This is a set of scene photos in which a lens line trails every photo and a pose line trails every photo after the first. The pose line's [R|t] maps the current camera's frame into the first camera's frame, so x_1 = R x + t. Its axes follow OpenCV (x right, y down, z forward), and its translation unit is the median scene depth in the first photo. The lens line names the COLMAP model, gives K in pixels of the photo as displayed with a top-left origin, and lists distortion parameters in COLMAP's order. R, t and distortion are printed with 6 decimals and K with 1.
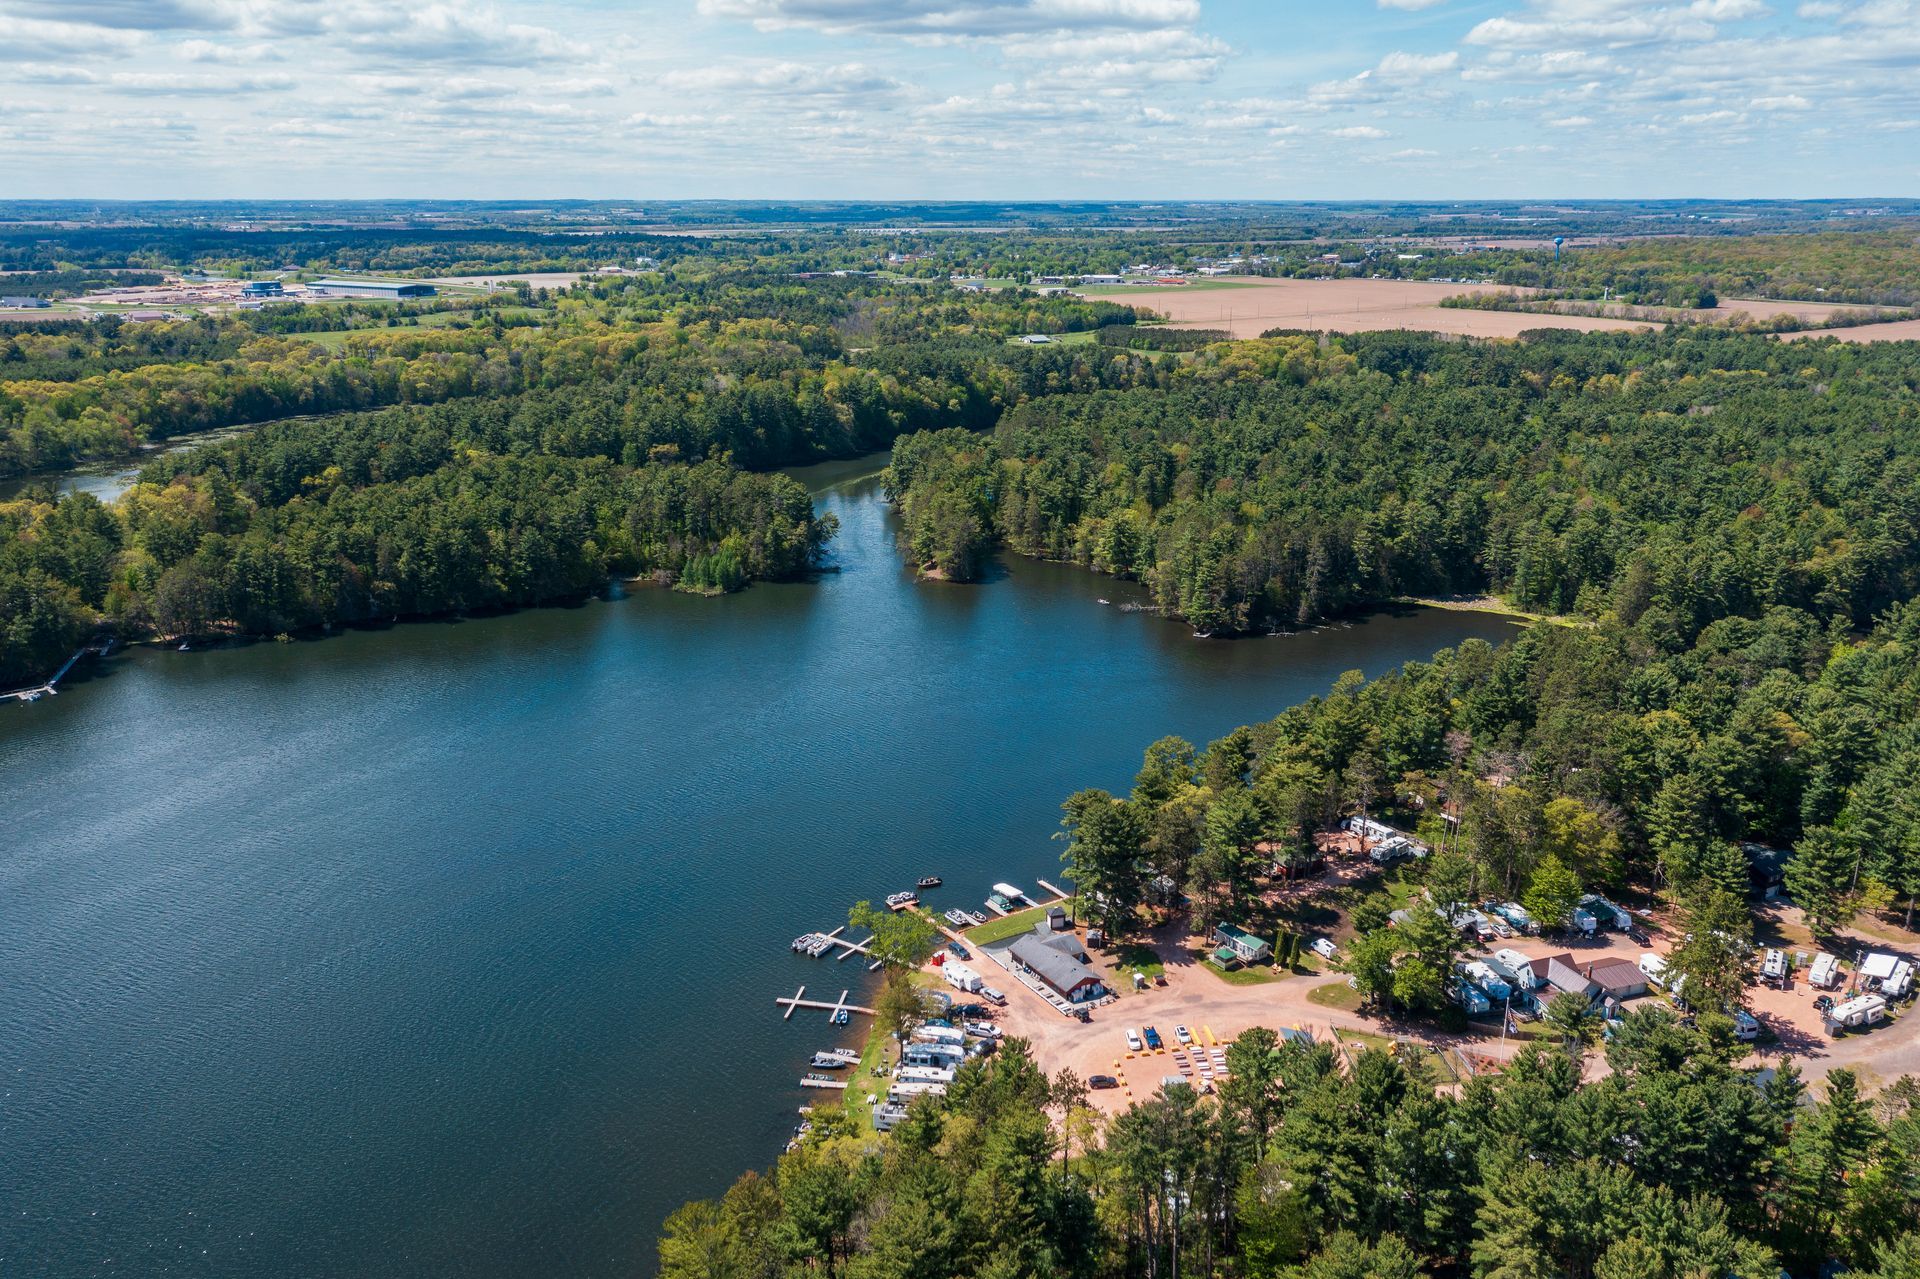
lens RADIAL K [[1514.0, 0, 960.0], [0, 1514.0, 639.5], [0, 0, 1]] dist [-0.000091, 0.011518]
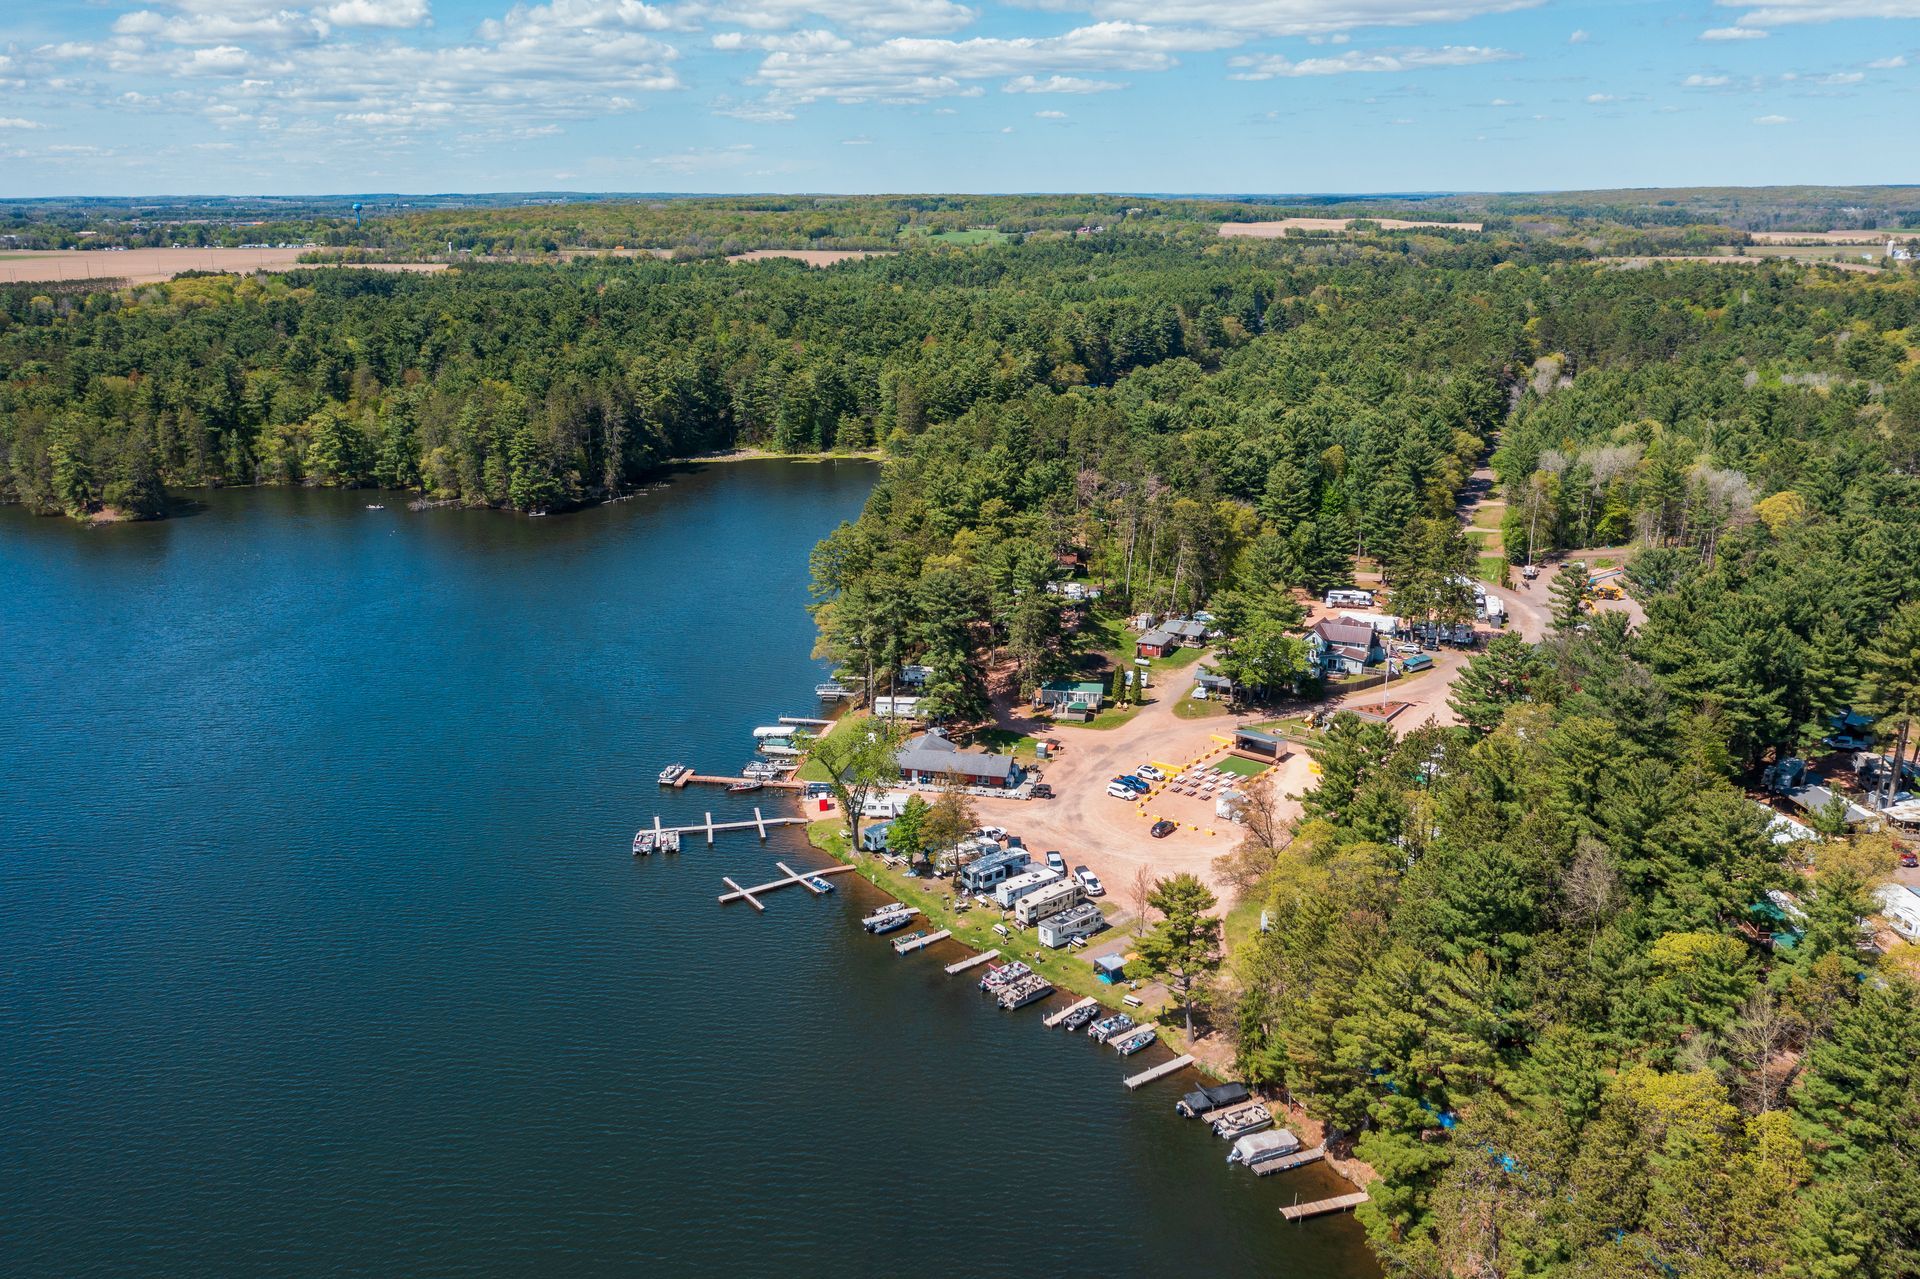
lens RADIAL K [[1523.5, 0, 960.0], [0, 1523.5, 639.5], [0, 0, 1]] dist [-0.013103, 0.017247]
pose [[0.710911, -0.201448, 0.673813, -0.459826], [0.199054, 0.976556, 0.081946, 0.075052], [-0.674524, 0.075869, 0.734344, 0.353260]]
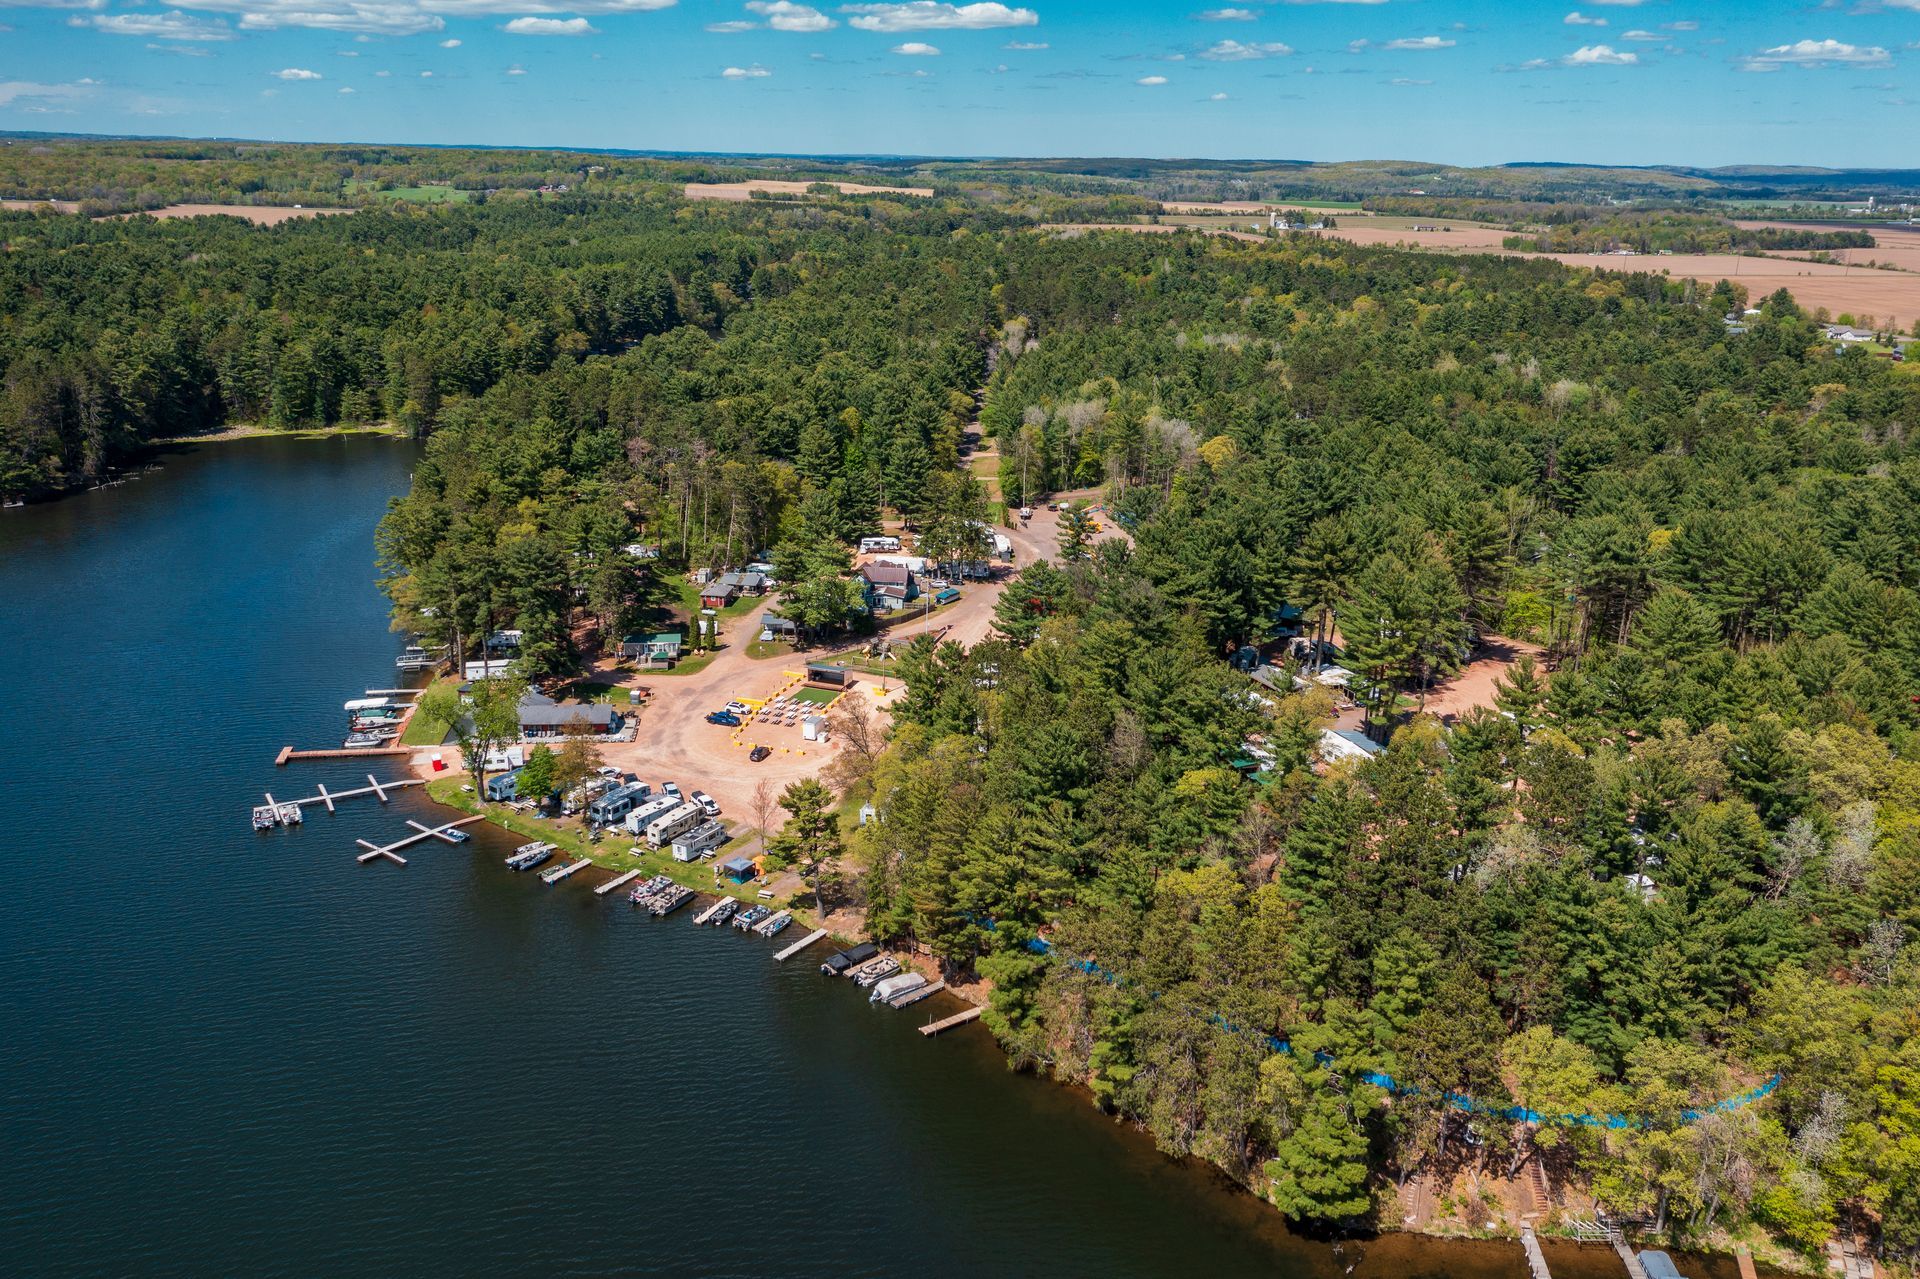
lens RADIAL K [[1514.0, 0, 960.0], [0, 1514.0, 639.5], [0, 0, 1]] dist [-0.000091, 0.011518]
pose [[0.435827, -0.264905, 0.860163, -0.561451], [0.227685, 0.957069, 0.179386, 0.060443], [-0.870755, 0.117665, 0.477431, 0.334871]]
